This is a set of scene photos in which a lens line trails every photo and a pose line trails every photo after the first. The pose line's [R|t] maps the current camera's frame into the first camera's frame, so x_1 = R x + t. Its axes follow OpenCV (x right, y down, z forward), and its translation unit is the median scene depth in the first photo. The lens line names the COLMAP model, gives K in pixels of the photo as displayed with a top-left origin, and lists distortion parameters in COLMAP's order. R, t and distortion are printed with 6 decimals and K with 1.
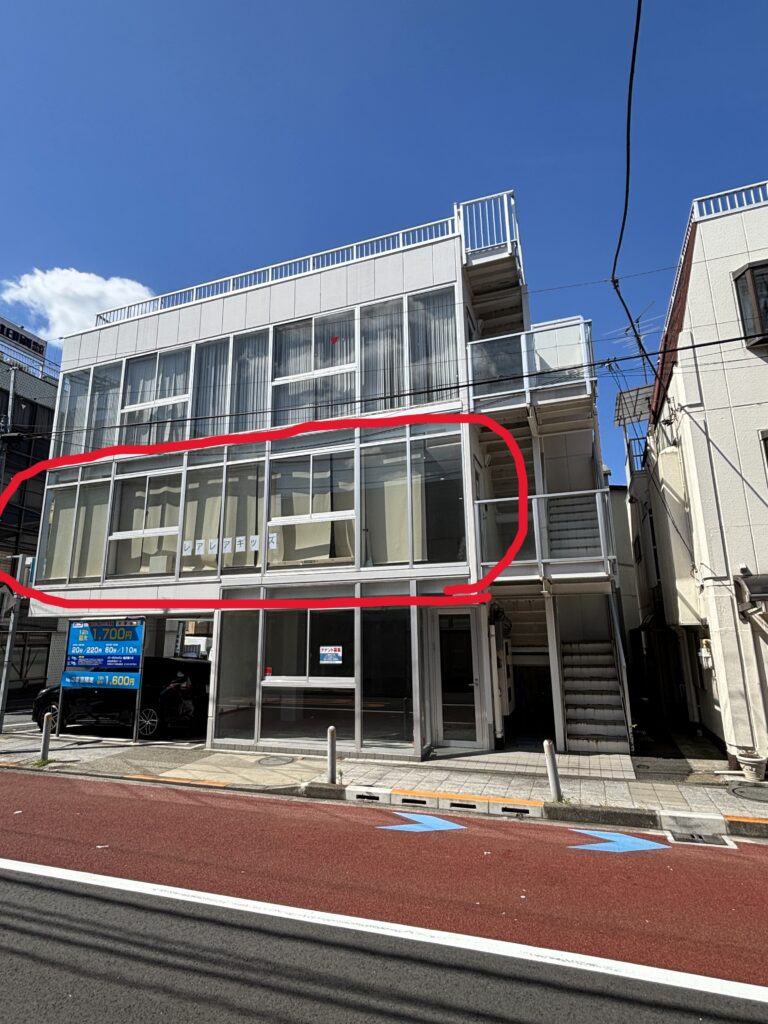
lens RADIAL K [[545.2, 0, 384.0], [0, 545.2, 512.6], [0, 0, 1]] dist [0.036075, -0.000521]
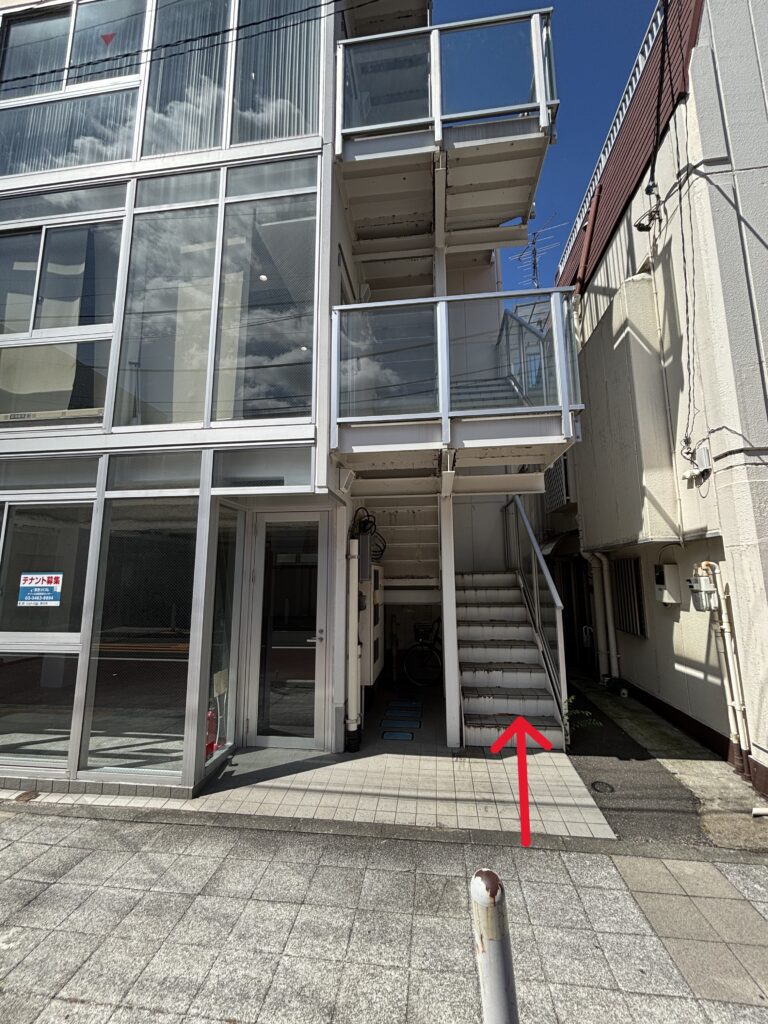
lens RADIAL K [[412.9, 0, 385.9], [0, 412.9, 514.2], [0, 0, 1]] dist [0.017499, -0.000170]
pose [[0.973944, 0.042809, 0.222713, 0.132263], [-0.058305, 0.996279, 0.063473, 0.149721], [-0.219167, -0.074804, 0.972816, 0.566751]]
